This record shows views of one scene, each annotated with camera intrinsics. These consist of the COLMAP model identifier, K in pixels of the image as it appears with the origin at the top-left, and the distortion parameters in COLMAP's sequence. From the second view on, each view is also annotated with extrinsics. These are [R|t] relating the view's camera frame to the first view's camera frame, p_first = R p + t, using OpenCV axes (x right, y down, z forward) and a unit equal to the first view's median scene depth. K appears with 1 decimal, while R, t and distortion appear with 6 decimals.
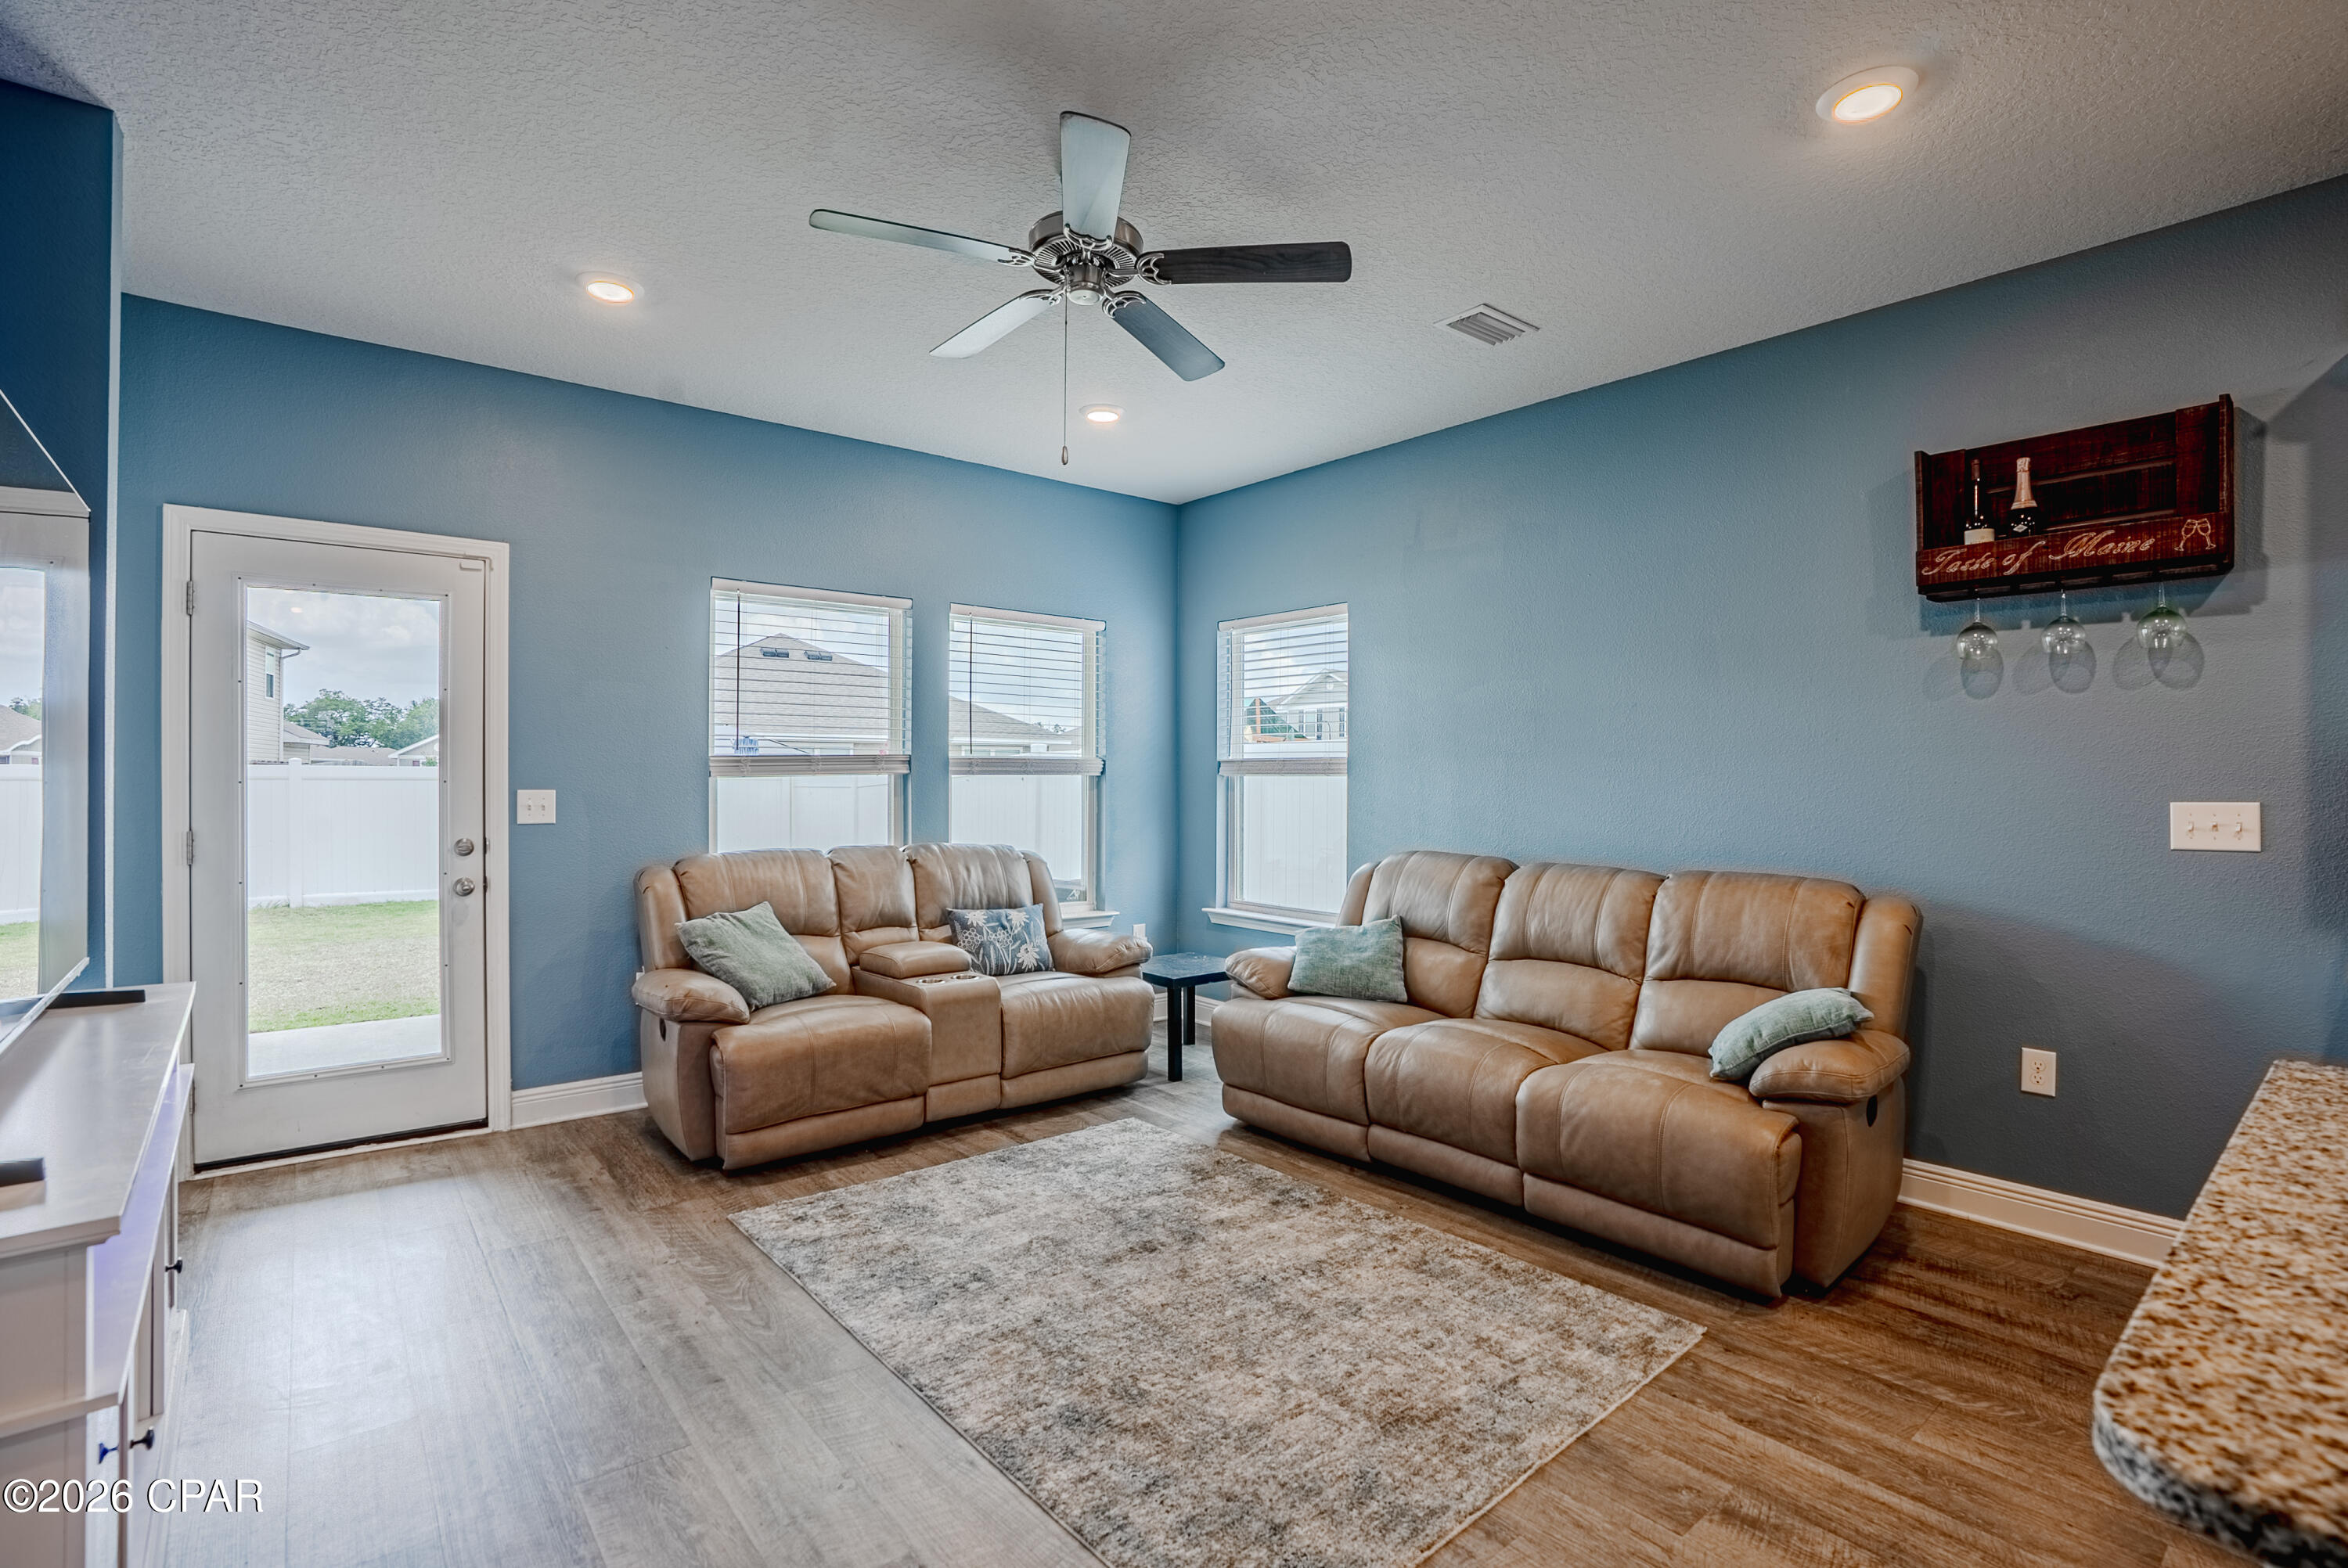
lens RADIAL K [[1097.4, 0, 1182.2], [0, 1097.4, 782.6], [0, 0, 1]] dist [-0.071771, 0.029439]
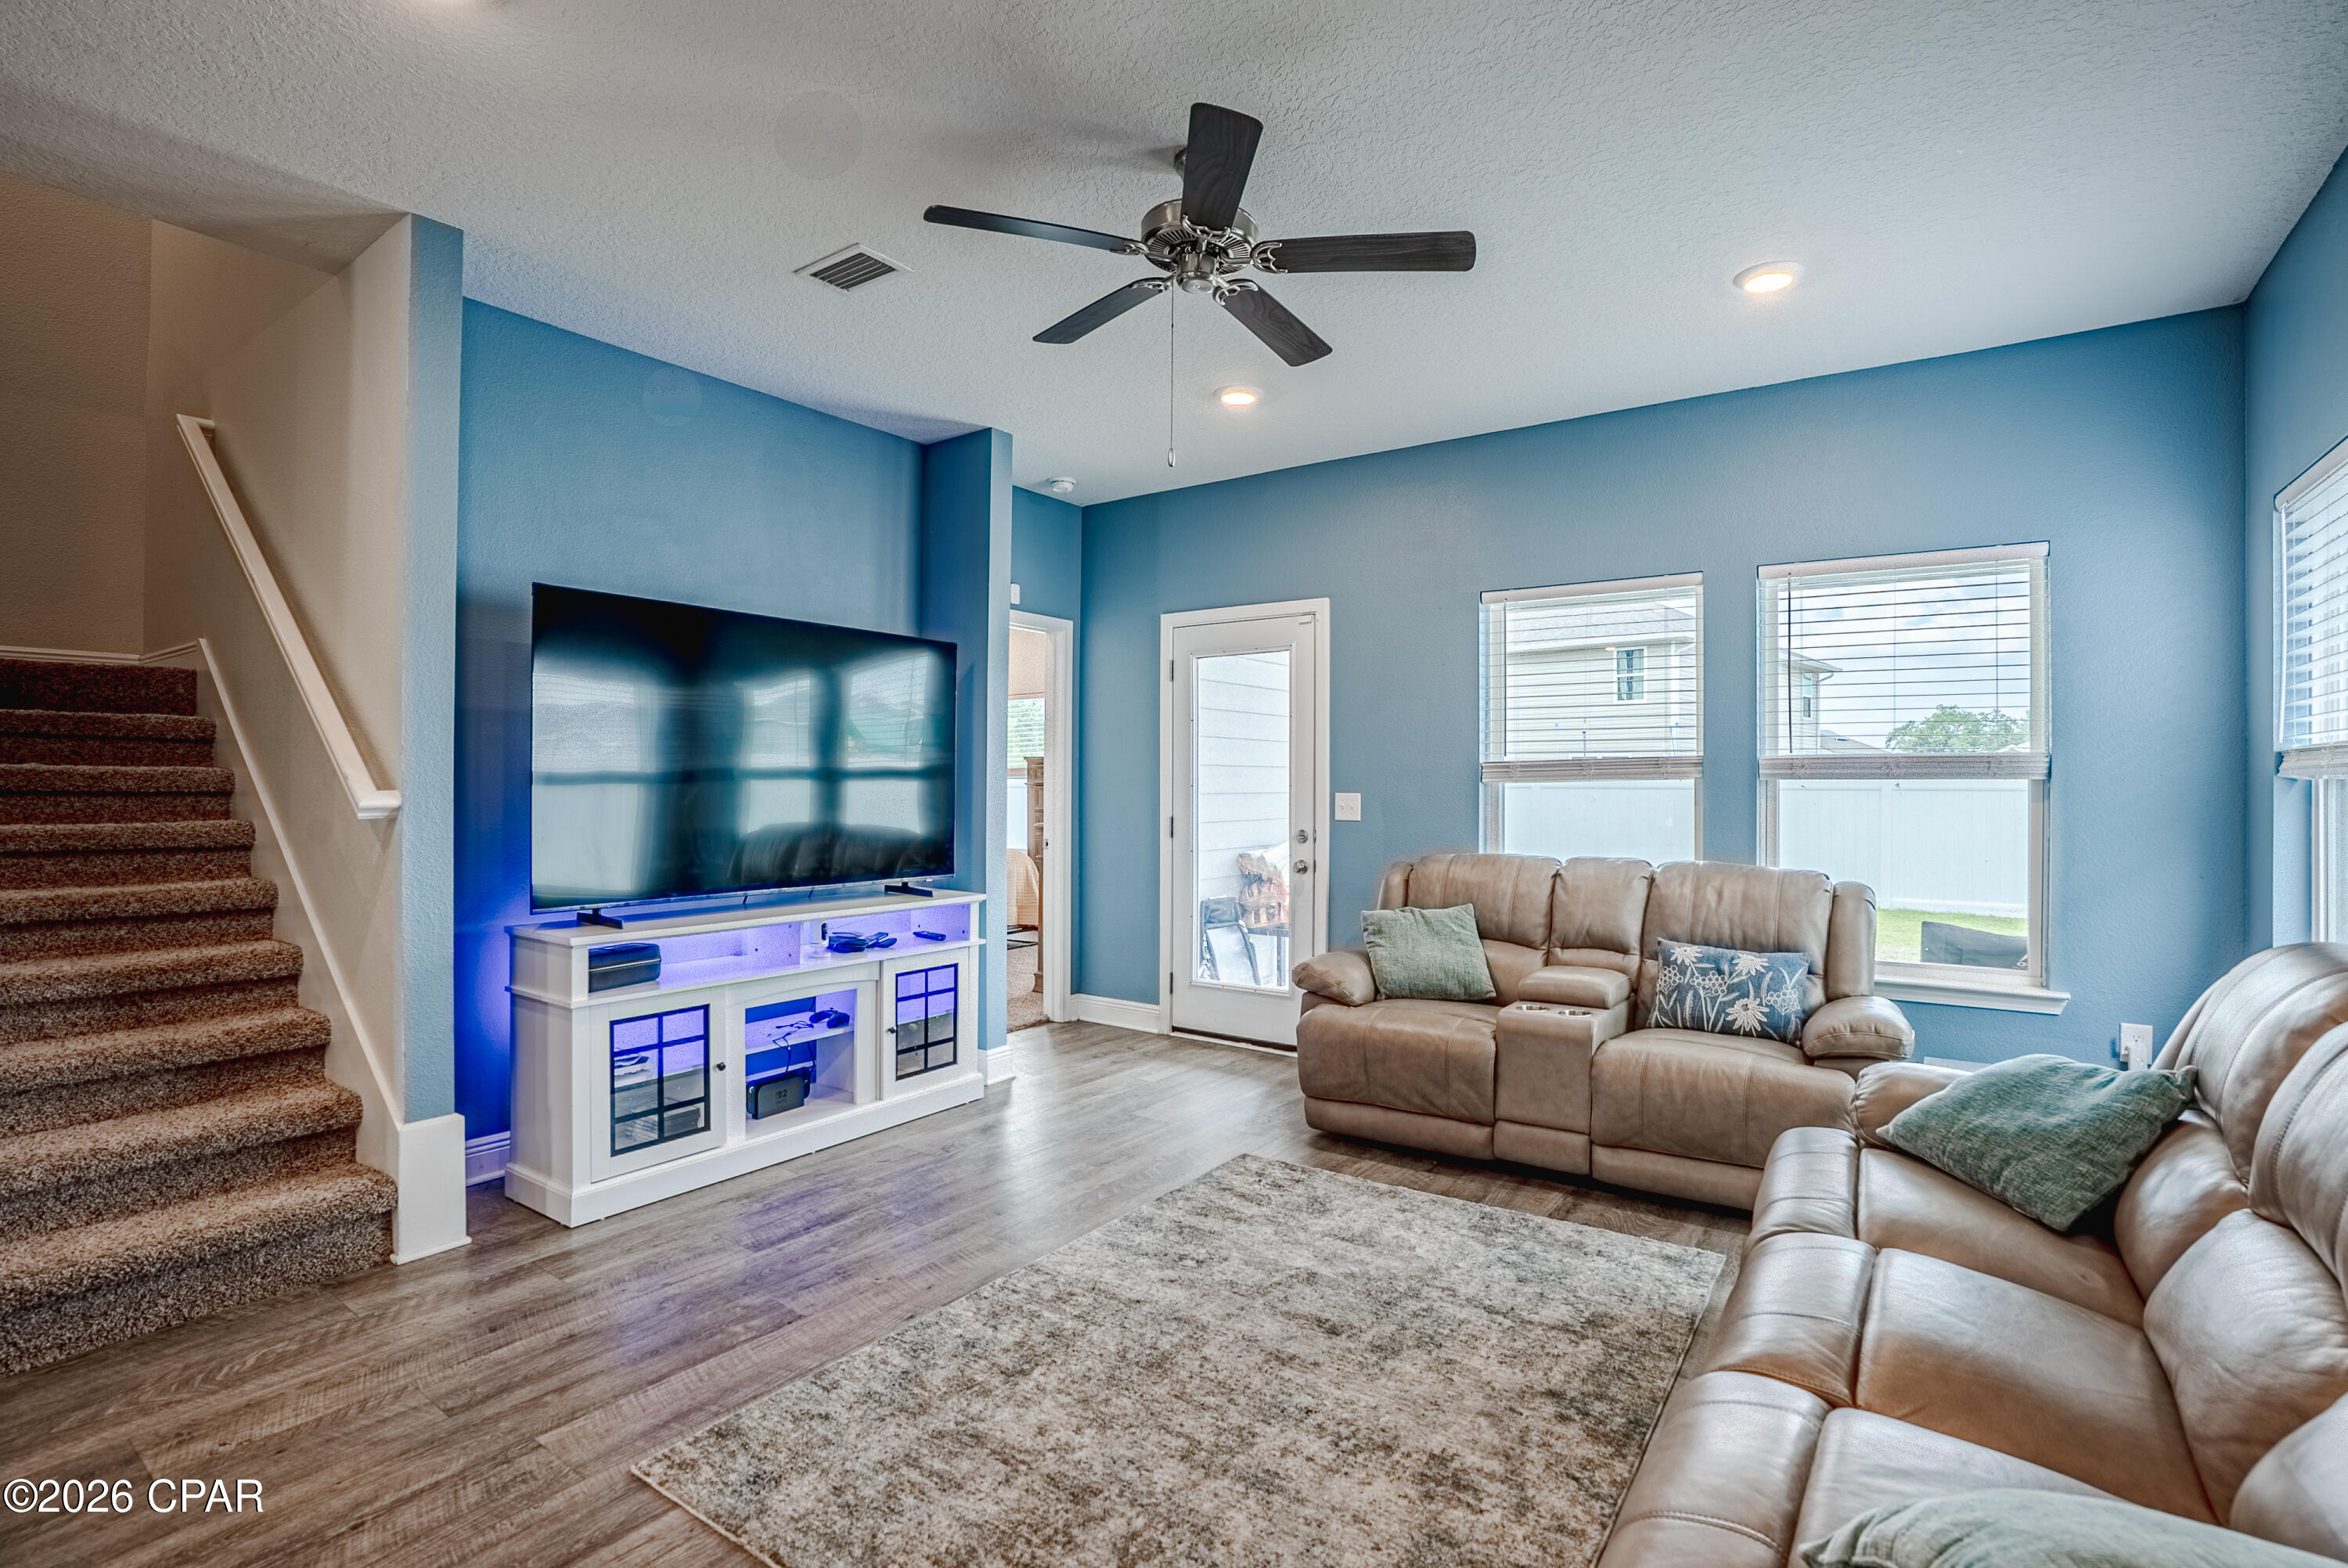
lens RADIAL K [[1097.4, 0, 1182.2], [0, 1097.4, 782.6], [0, 0, 1]] dist [-0.071771, 0.029439]
pose [[0.259313, -0.004107, -0.965785, 0.616365], [-0.007211, 0.999955, -0.006189, 0.004267], [0.965766, 0.008569, 0.259272, 0.536291]]
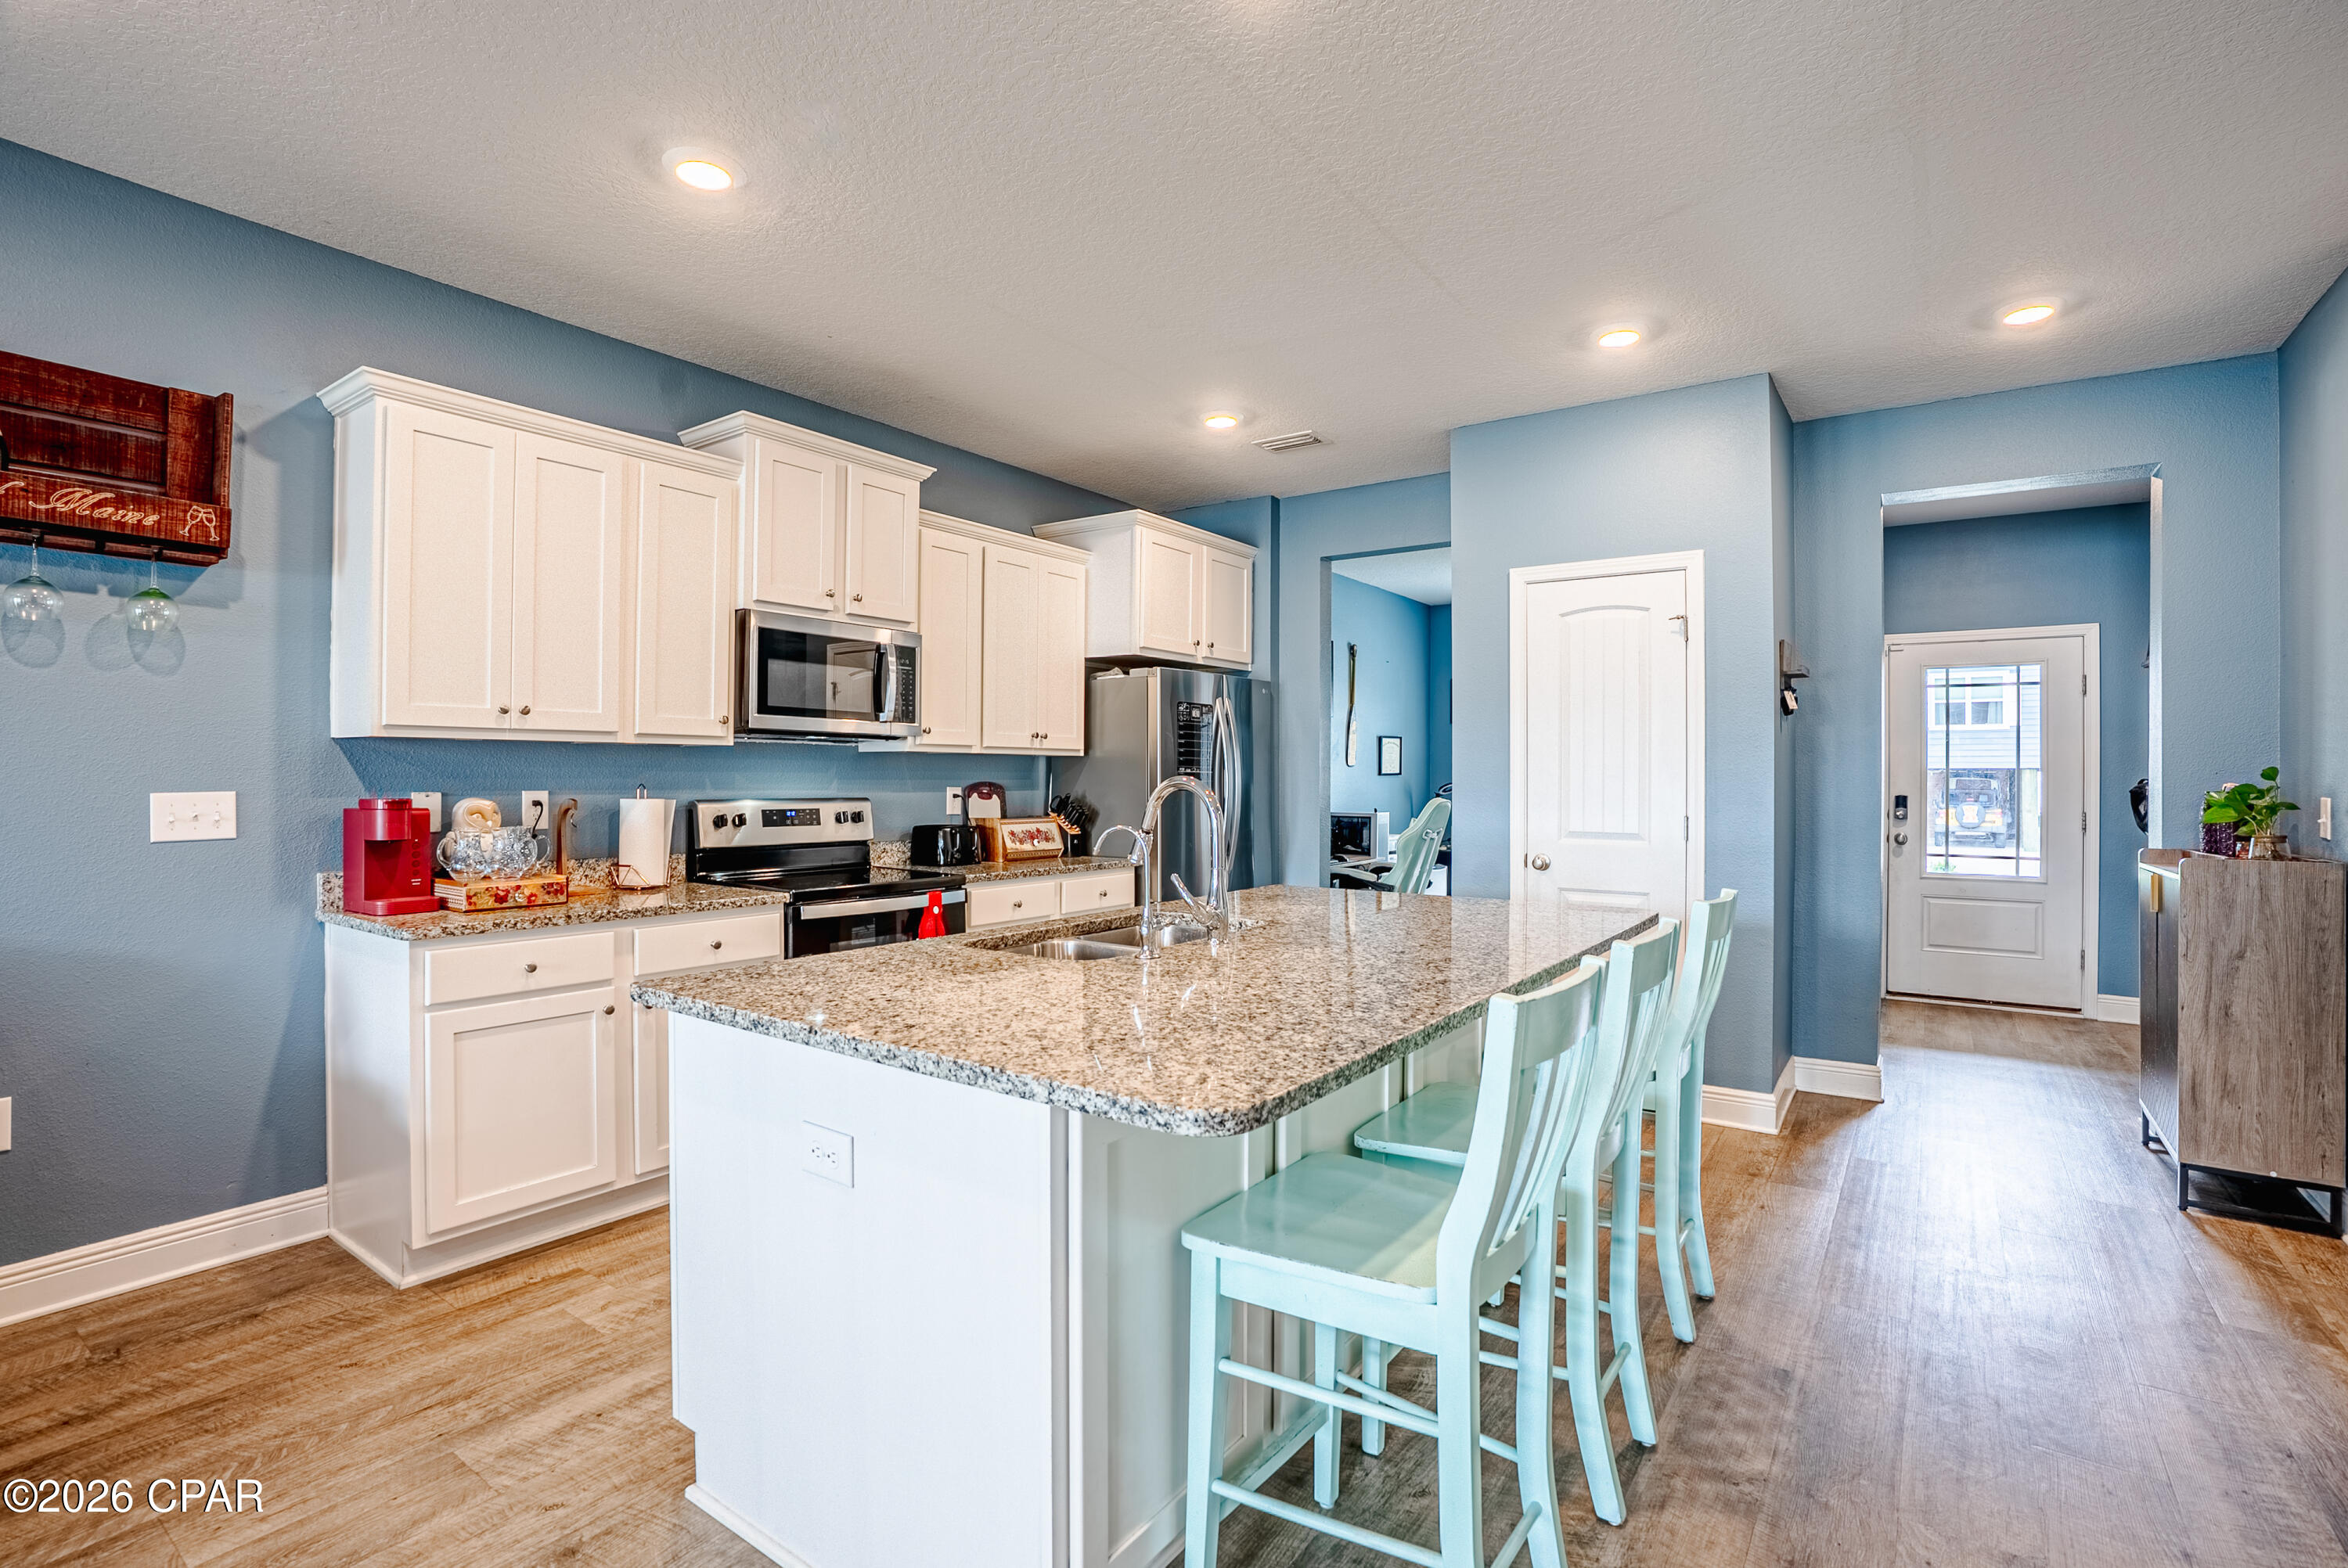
lens RADIAL K [[1093.2, 0, 1185.5], [0, 1093.2, 772.6], [0, 0, 1]] dist [-0.063671, 0.023037]
pose [[-0.257063, -0.000702, 0.966394, -0.169523], [-0.001625, 0.999999, 0.000294, -0.001248], [-0.966393, -0.001495, -0.257064, 0.258223]]
